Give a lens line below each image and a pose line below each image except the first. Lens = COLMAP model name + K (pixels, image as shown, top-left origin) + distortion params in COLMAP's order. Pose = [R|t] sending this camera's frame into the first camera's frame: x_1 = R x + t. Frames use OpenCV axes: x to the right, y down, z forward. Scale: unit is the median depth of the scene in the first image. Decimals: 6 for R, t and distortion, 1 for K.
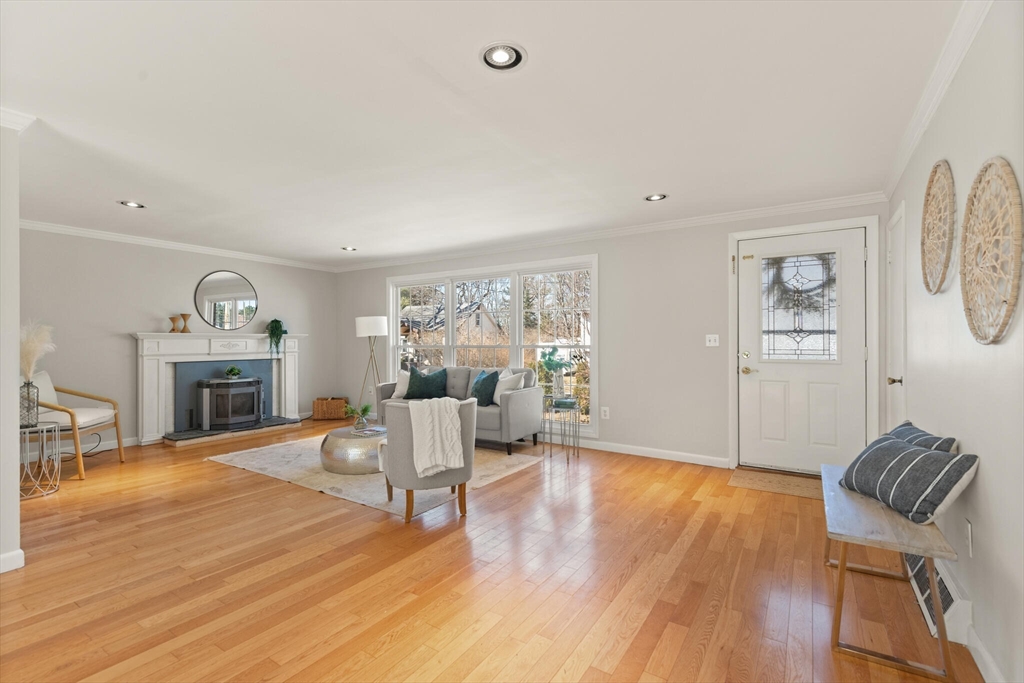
lens RADIAL K [[464.2, 0, 509.7], [0, 464.2, 339.8], [0, 0, 1]] dist [0.008496, -0.001587]
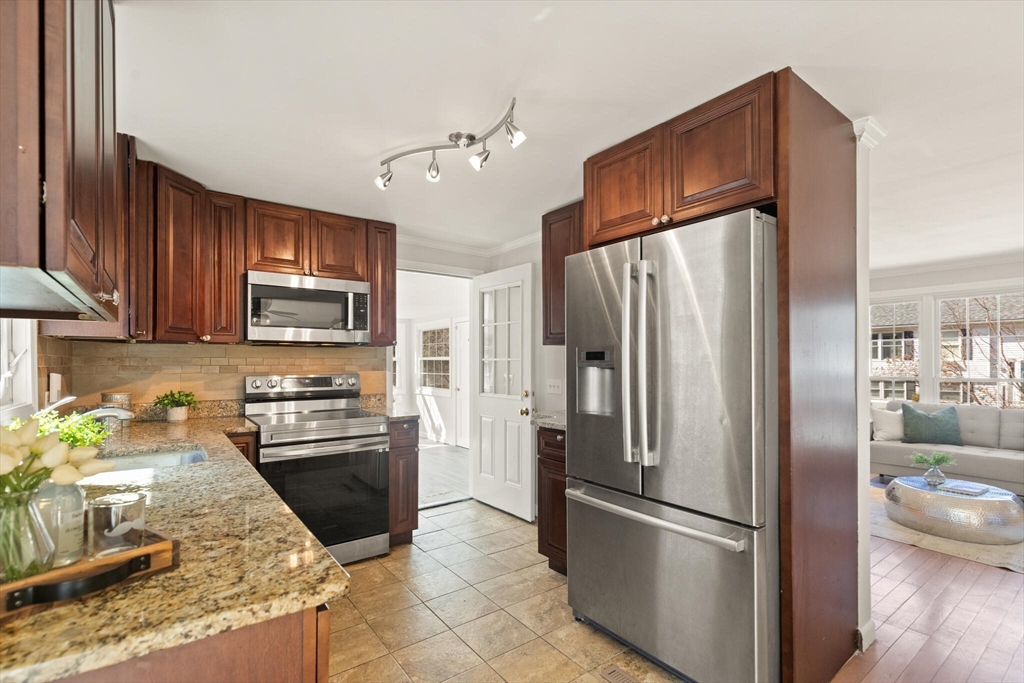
lens RADIAL K [[464.2, 0, 513.4], [0, 464.2, 360.5], [0, 0, 1]] dist [0.008496, -0.001587]
pose [[0.939264, -0.001241, -0.343192, -0.580528], [0.000656, 0.999998, -0.001820, -0.018702], [0.343194, 0.001484, 0.939263, -0.029492]]
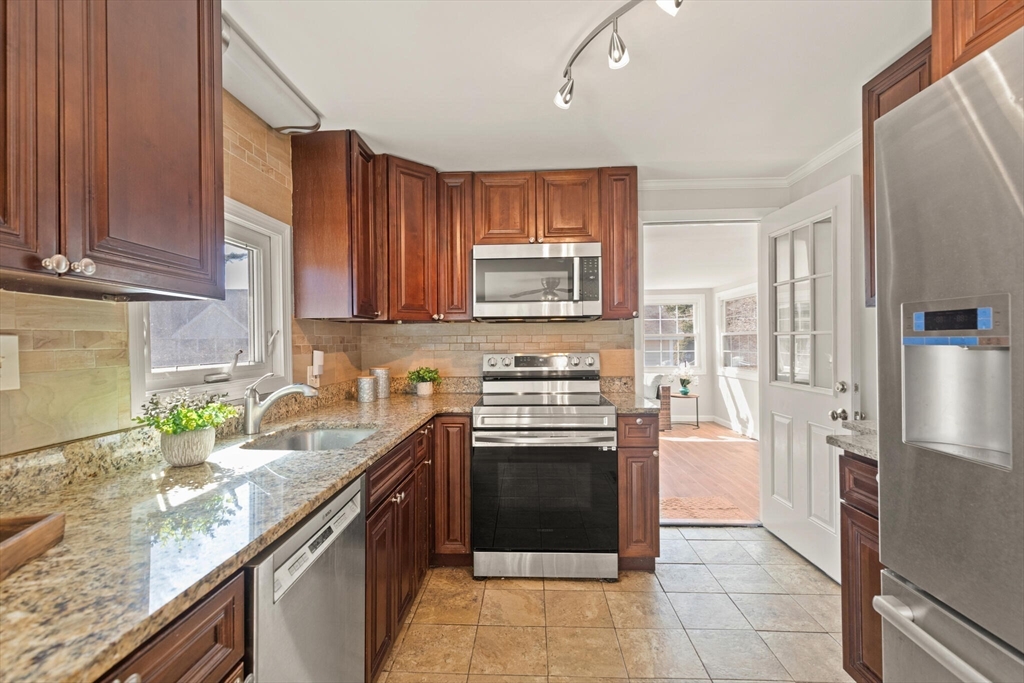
lens RADIAL K [[464.2, 0, 509.7], [0, 464.2, 340.5], [0, 0, 1]] dist [0.008496, -0.001587]
pose [[0.511684, -0.004206, -0.859164, -0.584426], [0.011337, 0.999934, 0.001856, -0.017815], [0.859099, -0.010690, 0.511698, 0.126833]]
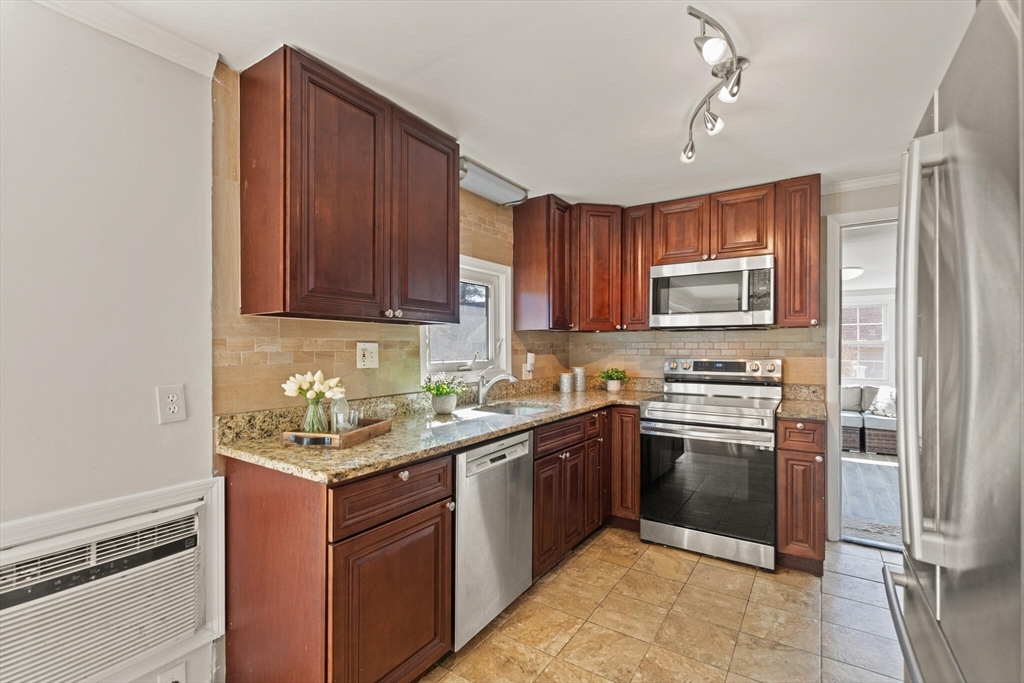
lens RADIAL K [[464.2, 0, 506.3], [0, 464.2, 346.0], [0, 0, 1]] dist [0.008496, -0.001587]
pose [[-0.007474, 0.001242, -0.999971, -0.440919], [0.002383, 0.999996, 0.001224, -0.019367], [0.999969, -0.002374, -0.007477, 0.168727]]
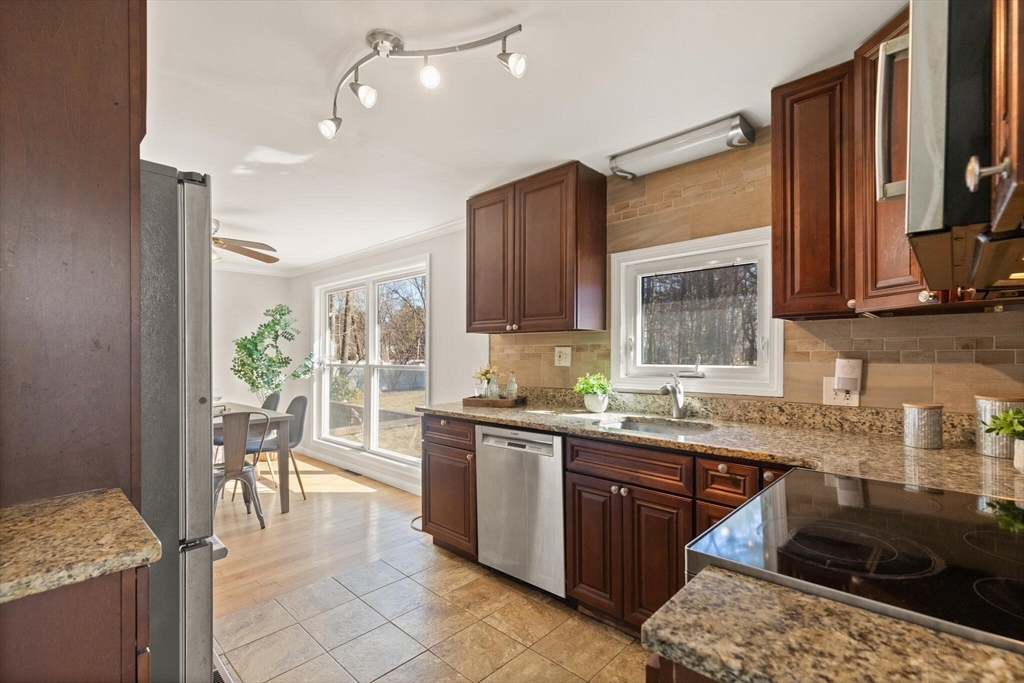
lens RADIAL K [[464.2, 0, 520.4], [0, 464.2, 351.9], [0, 0, 1]] dist [0.008496, -0.001587]
pose [[-0.986276, 0.009004, 0.164859, -0.877011], [0.009081, 0.999959, -0.000289, -0.016660], [-0.164855, 0.001212, -0.986317, 0.577910]]
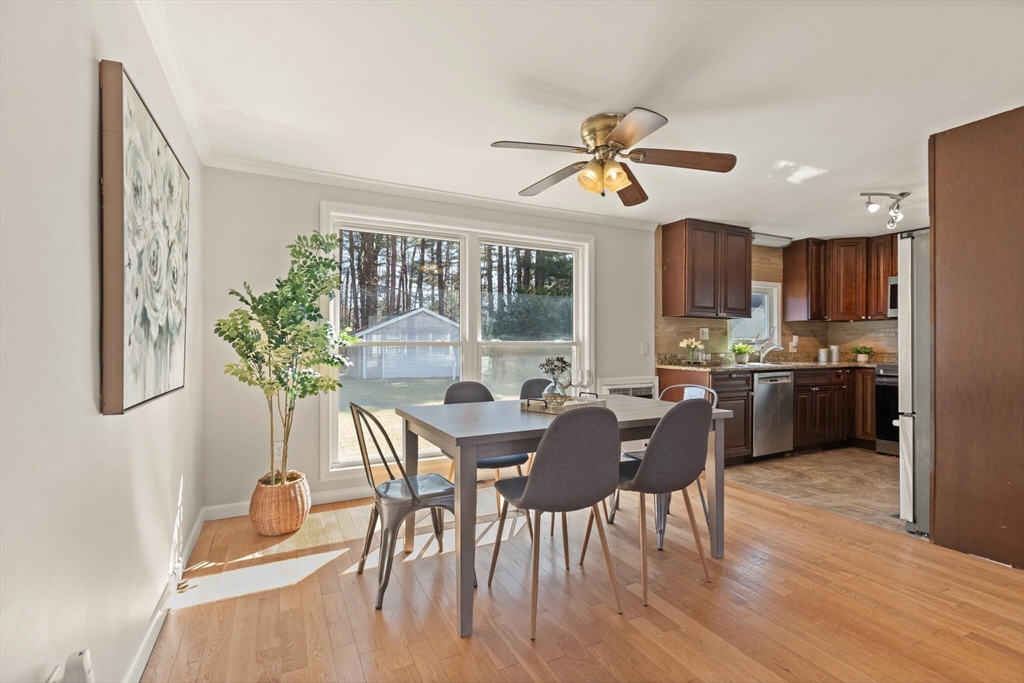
lens RADIAL K [[464.2, 0, 508.9], [0, 464.2, 345.3], [0, 0, 1]] dist [0.008496, -0.001587]
pose [[-0.502575, 0.003951, -0.864525, 0.092729], [0.002325, 0.999992, 0.003218, 0.006568], [0.864531, -0.000393, -0.502580, 0.167661]]
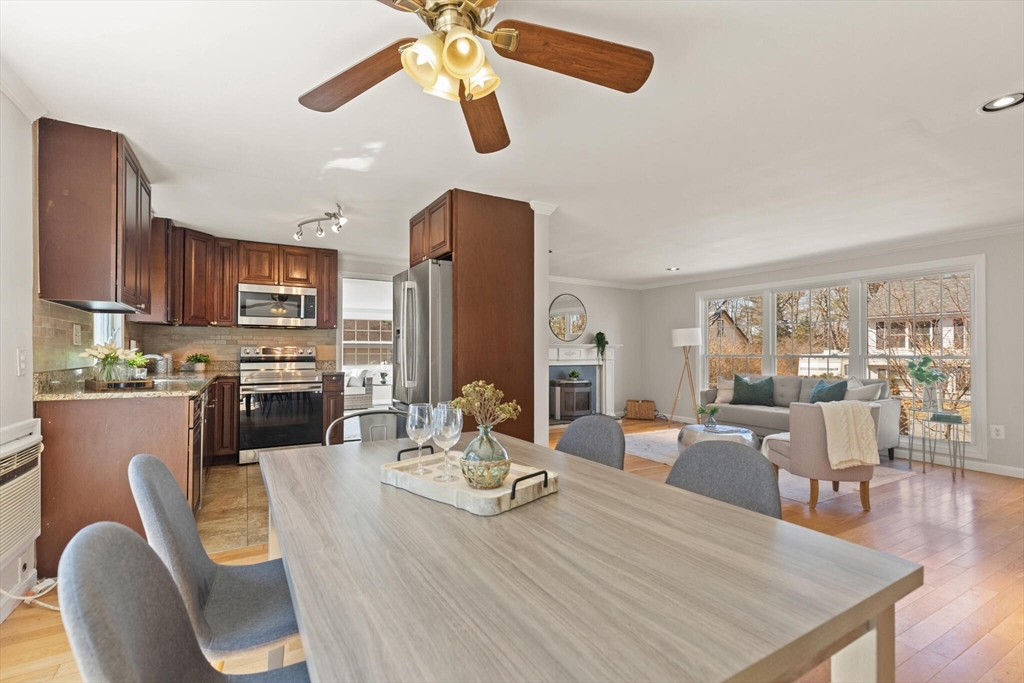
lens RADIAL K [[464.2, 0, 510.6], [0, 464.2, 347.7], [0, 0, 1]] dist [0.008496, -0.001587]
pose [[0.892238, 0.001011, -0.451564, -0.191301], [-0.003802, 0.999979, -0.005273, 0.003620], [0.451550, 0.006422, 0.892223, -0.191452]]
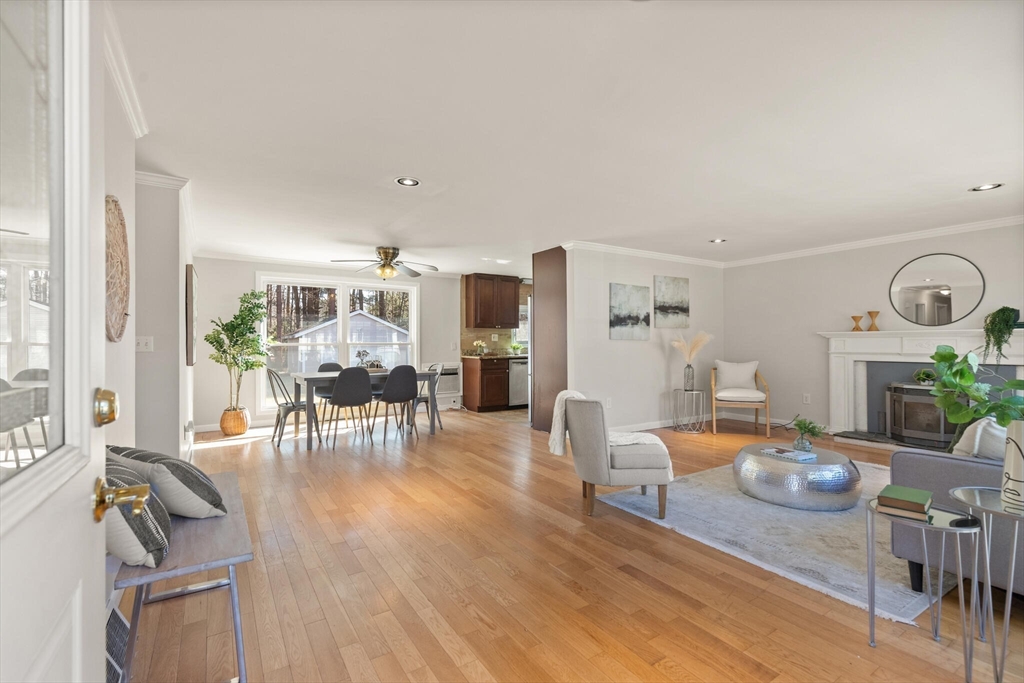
lens RADIAL K [[464.2, 0, 511.2], [0, 464.2, 342.0], [0, 0, 1]] dist [0.008496, -0.001587]
pose [[-0.408368, 0.001973, -0.912815, 0.481794], [0.005690, 0.999984, -0.000384, 0.003560], [0.912800, -0.005350, -0.408373, 0.692547]]
